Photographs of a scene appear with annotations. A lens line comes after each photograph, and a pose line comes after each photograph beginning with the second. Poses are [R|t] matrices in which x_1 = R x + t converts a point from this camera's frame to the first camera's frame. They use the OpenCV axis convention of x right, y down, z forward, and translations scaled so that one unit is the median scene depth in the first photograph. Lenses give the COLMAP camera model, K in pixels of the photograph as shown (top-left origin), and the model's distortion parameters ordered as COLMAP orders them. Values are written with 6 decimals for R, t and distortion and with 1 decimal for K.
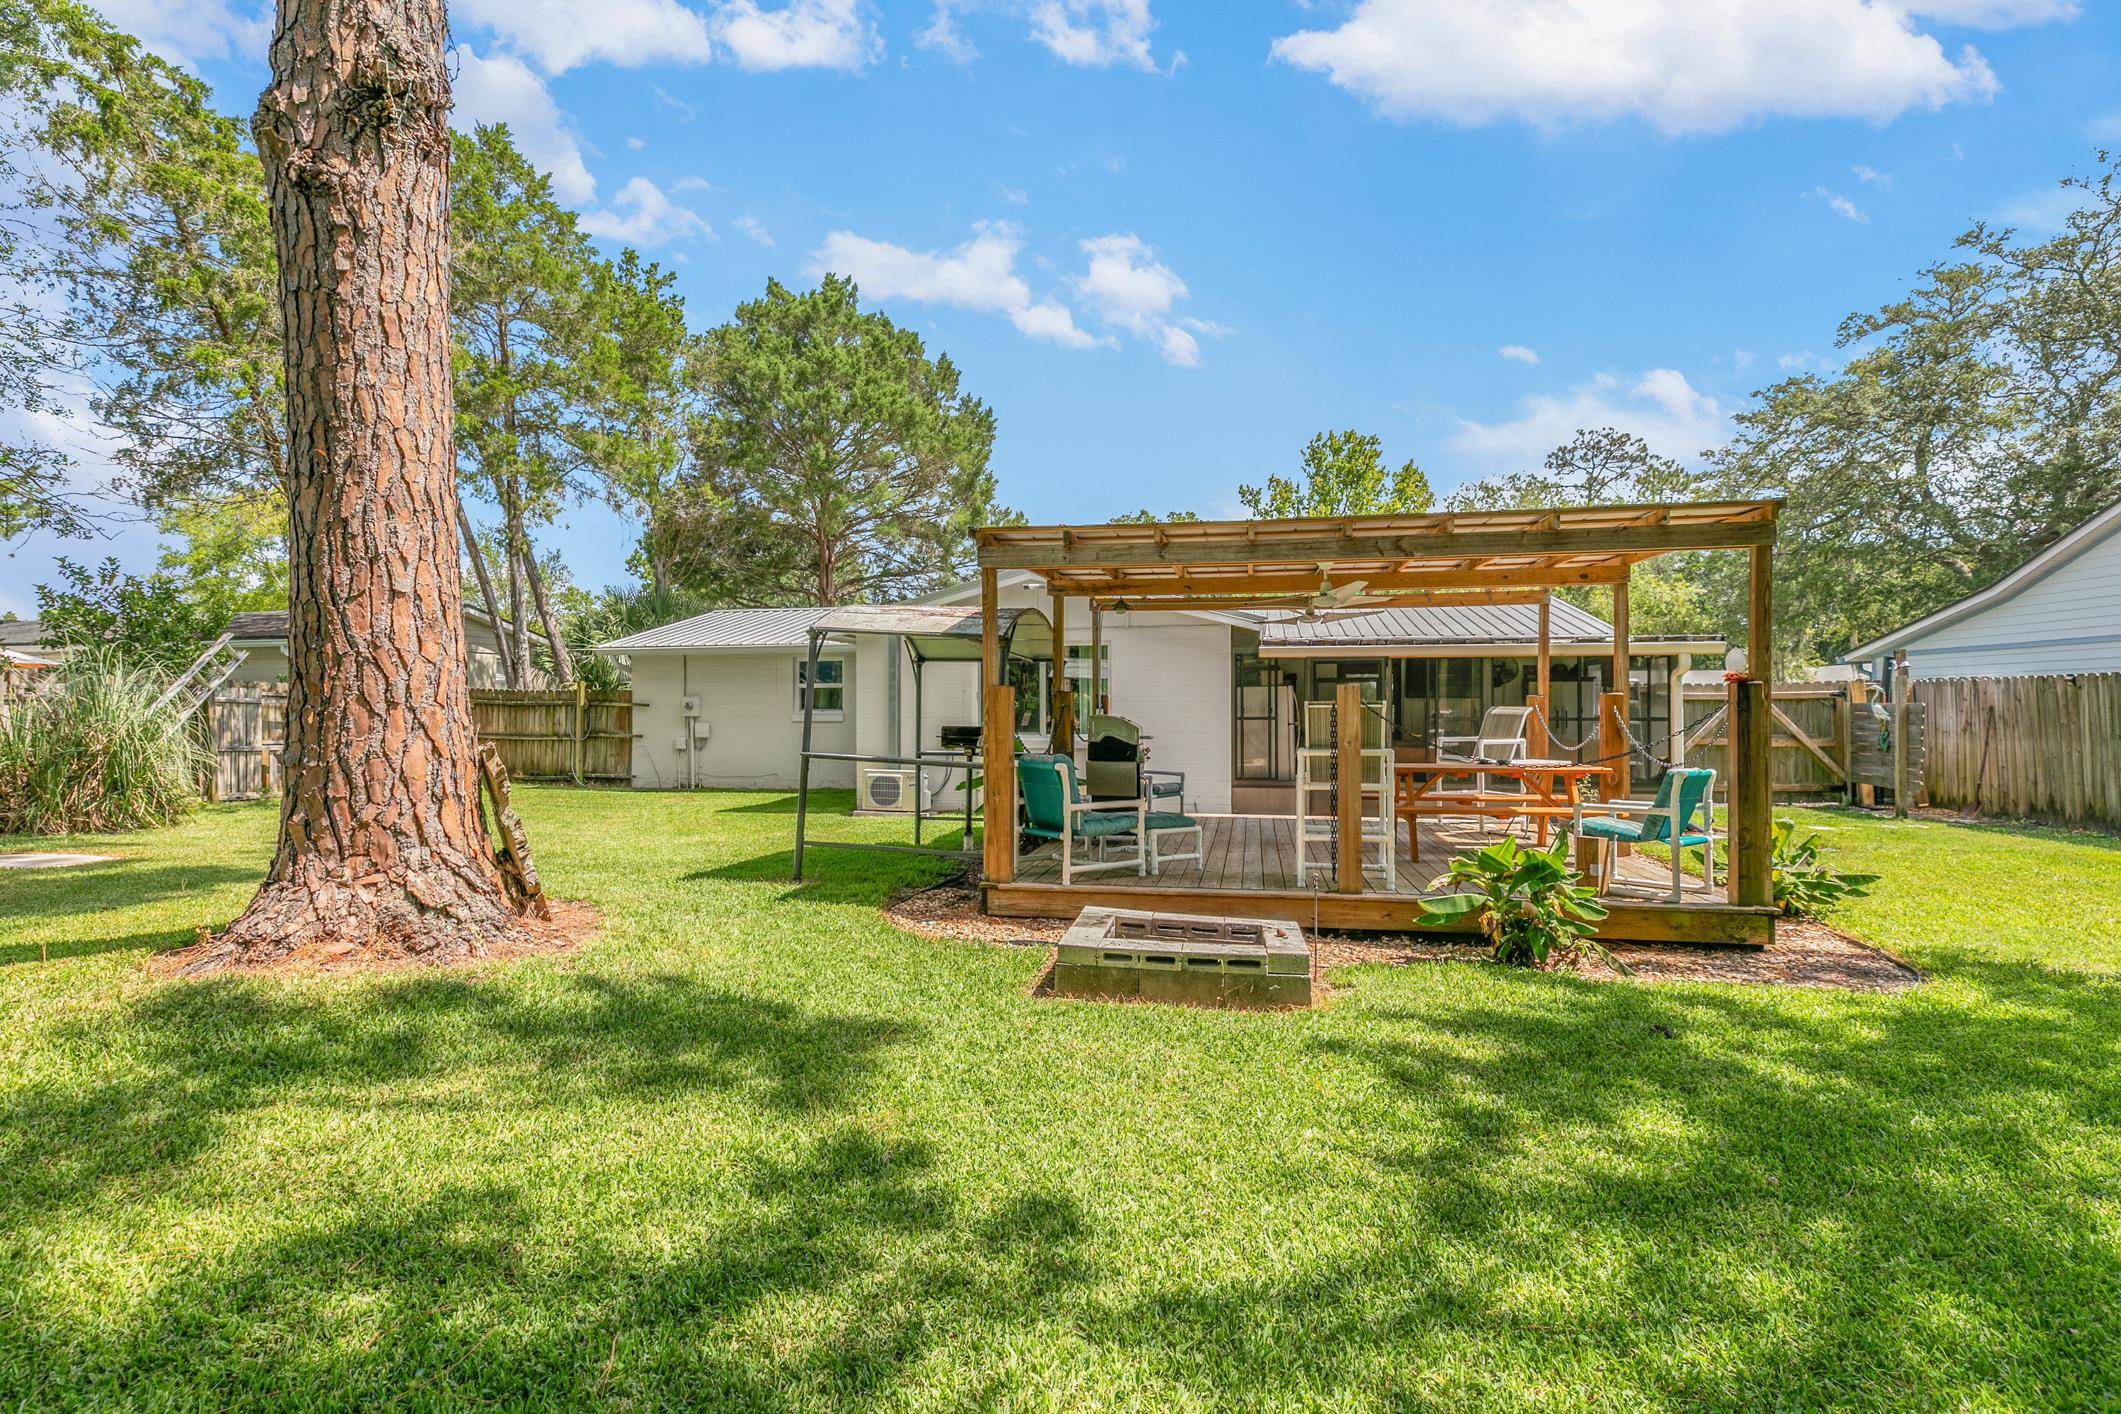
lens RADIAL K [[978.3, 0, 1059.7], [0, 978.3, 690.8], [0, 0, 1]] dist [0.001378, 0.000234]
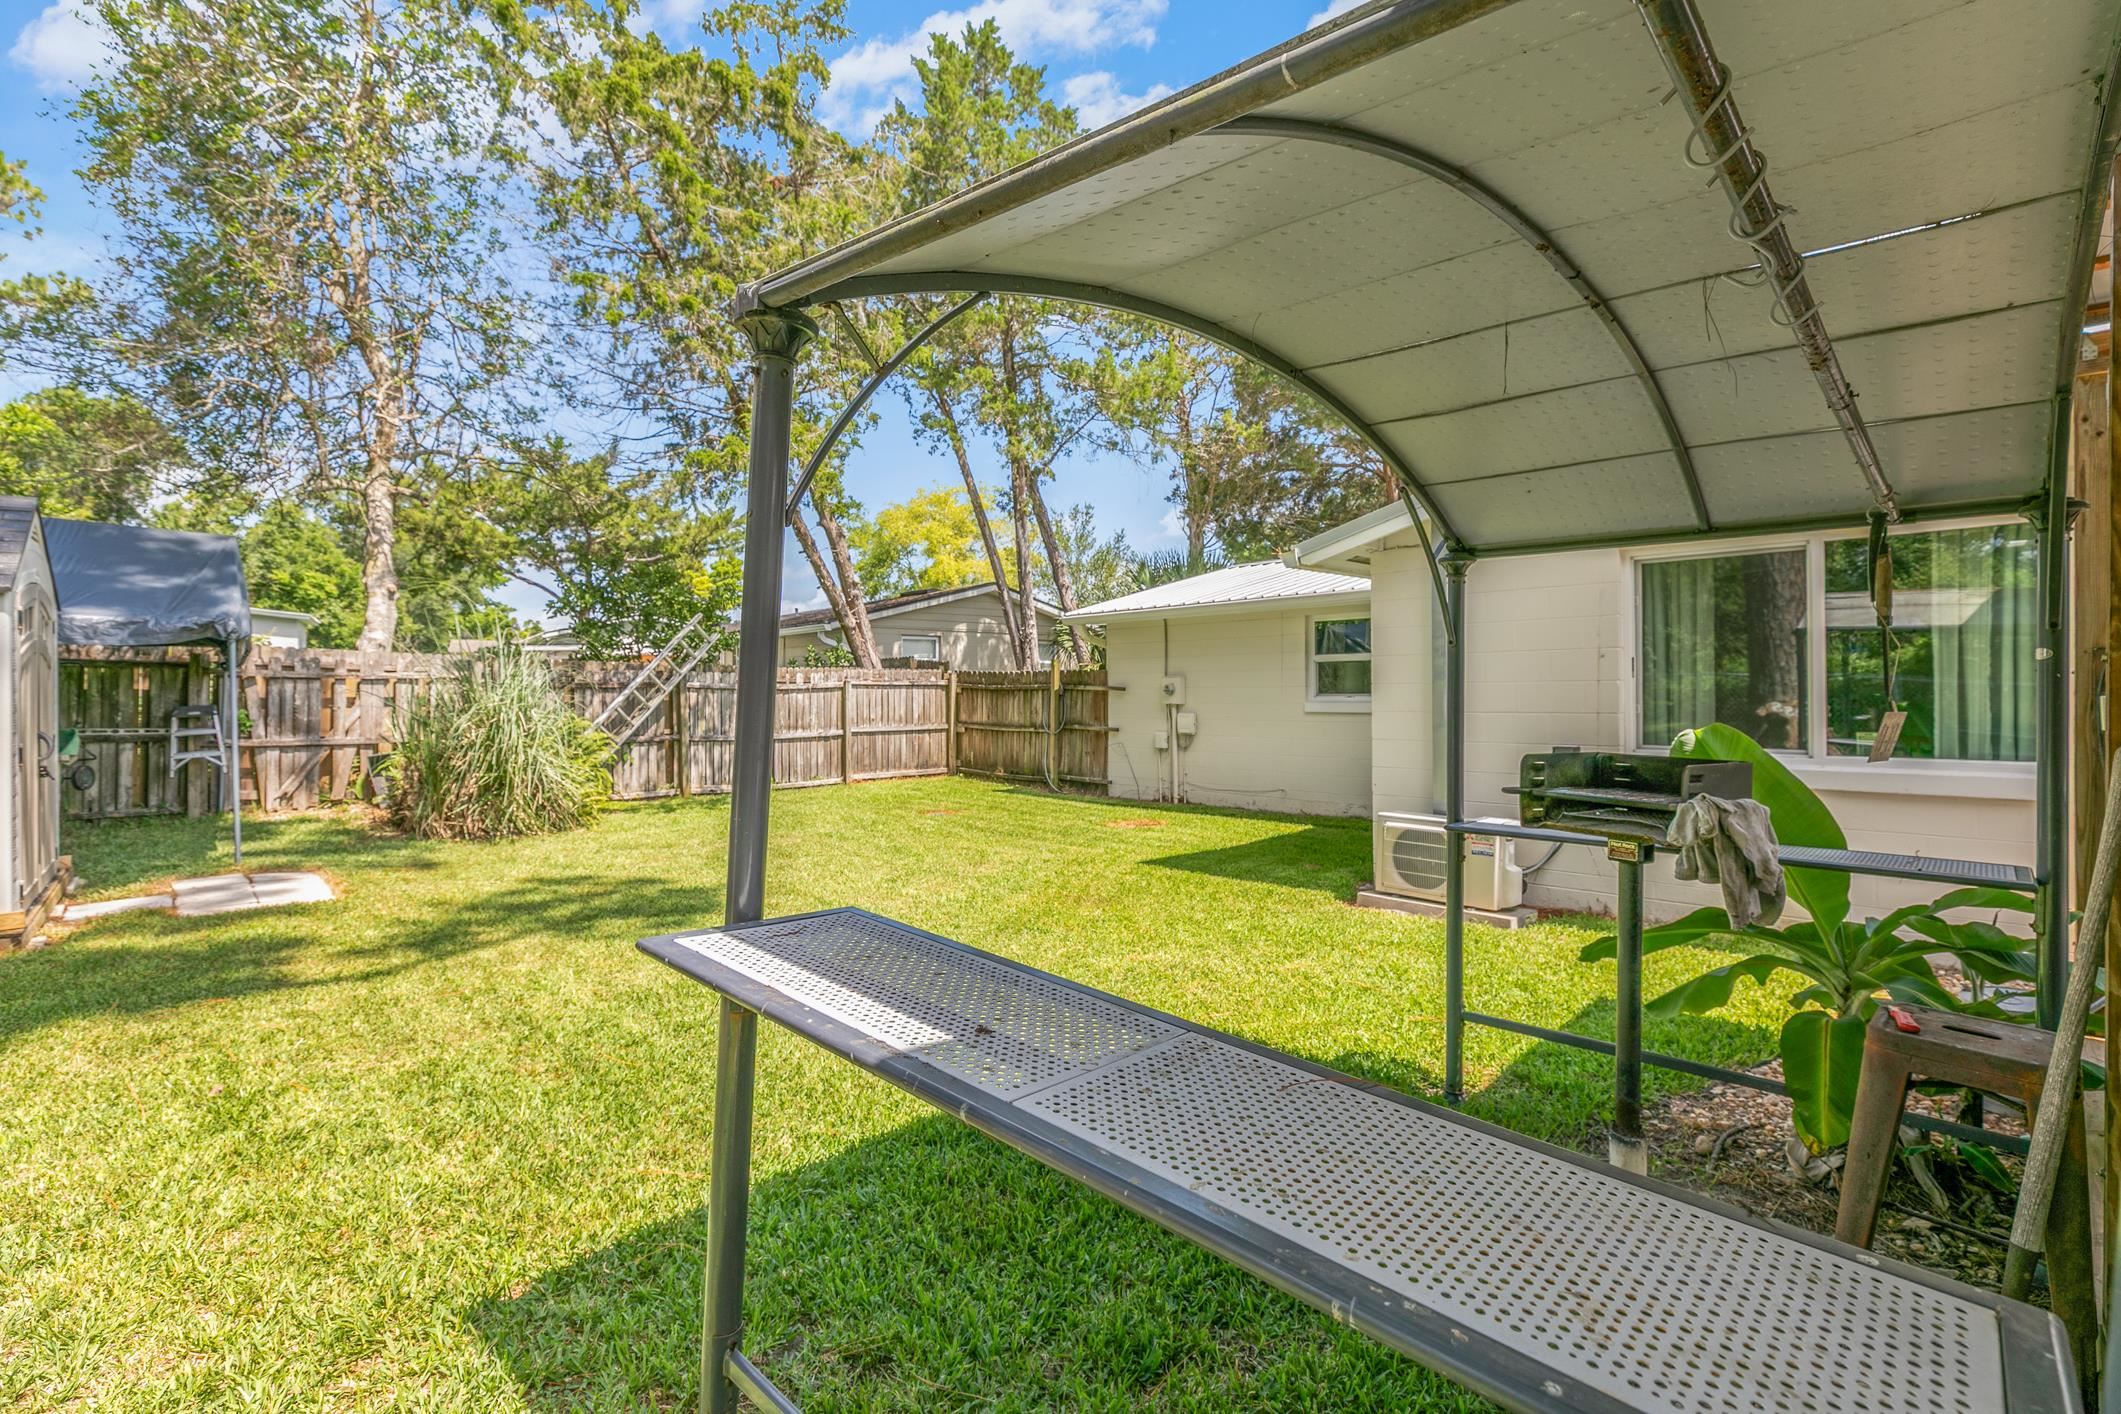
lens RADIAL K [[978.3, 0, 1059.7], [0, 978.3, 690.8], [0, 0, 1]] dist [0.001378, 0.000234]
pose [[0.823074, -0.004693, -0.567915, -0.035343], [0.014635, 0.999809, 0.012949, 0.005961], [0.567746, -0.018969, 0.822985, 0.358510]]
